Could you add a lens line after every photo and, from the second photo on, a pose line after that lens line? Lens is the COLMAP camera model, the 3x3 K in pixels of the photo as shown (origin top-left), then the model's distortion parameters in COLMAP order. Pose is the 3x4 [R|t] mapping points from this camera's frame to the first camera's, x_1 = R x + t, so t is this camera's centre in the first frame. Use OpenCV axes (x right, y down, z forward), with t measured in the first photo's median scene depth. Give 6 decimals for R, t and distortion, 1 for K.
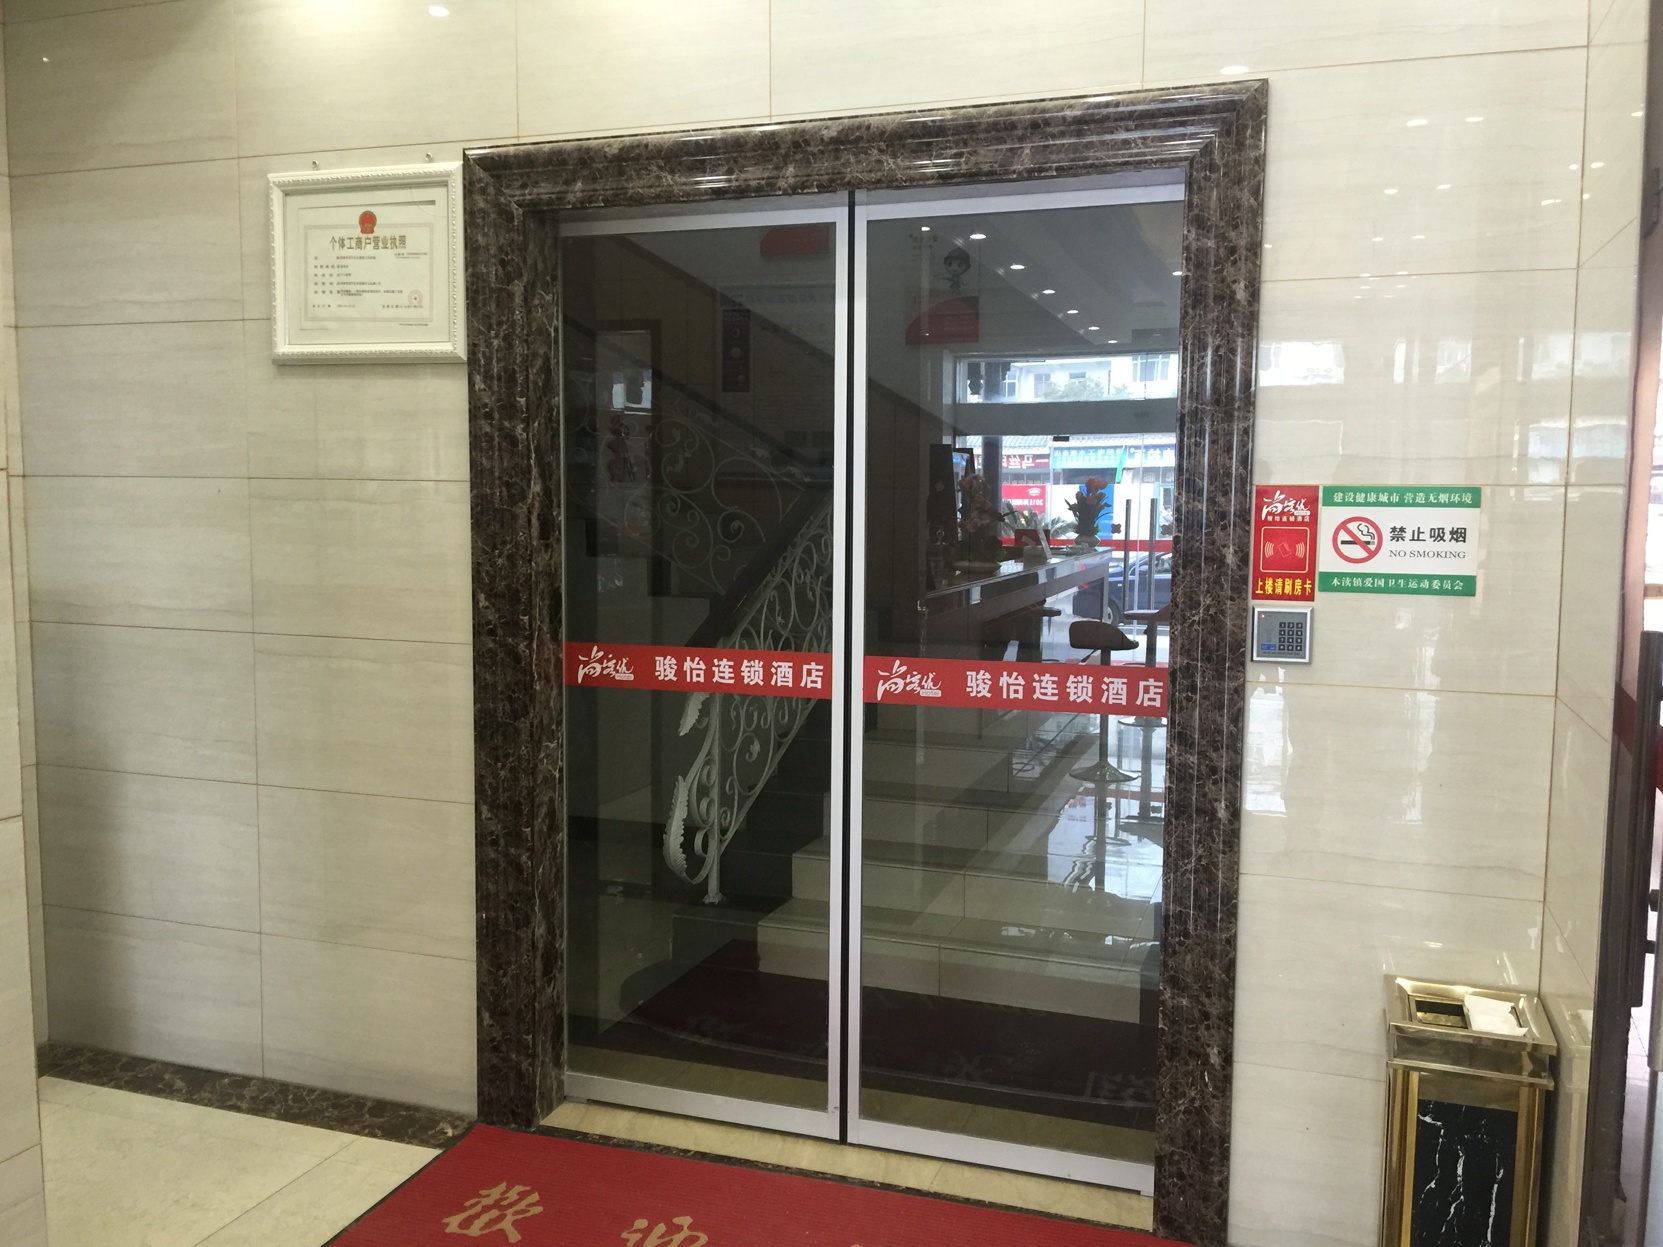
lens RADIAL K [[1403.8, 0, 831.5], [0, 1403.8, 623.5], [0, 0, 1]] dist [0.045398, -0.098524]
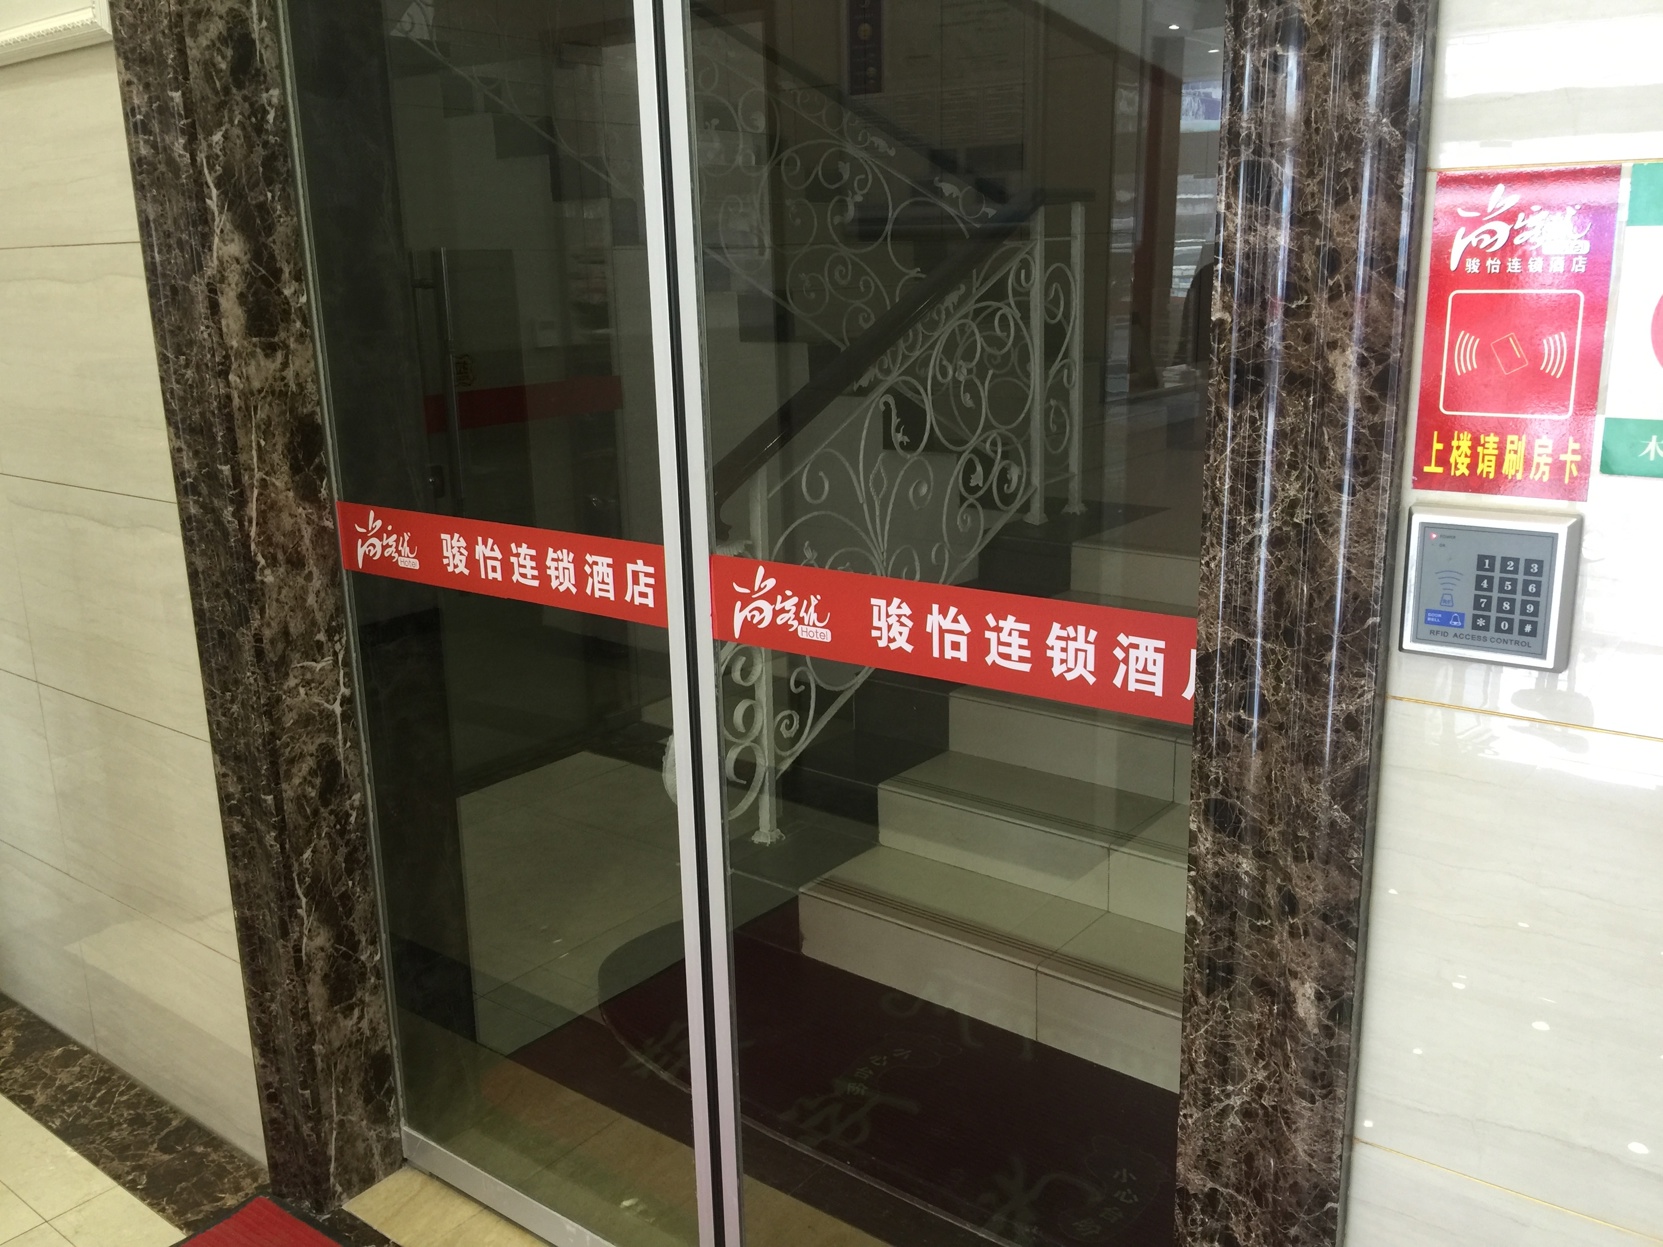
lens RADIAL K [[1403.8, 0, 831.5], [0, 1403.8, 623.5], [0, 0, 1]] dist [0.045398, -0.098524]
pose [[0.948039, 0.049503, -0.314280, 0.227796], [0.001971, 0.986888, 0.161394, -0.035616], [0.318149, -0.153627, 0.935510, 0.497039]]
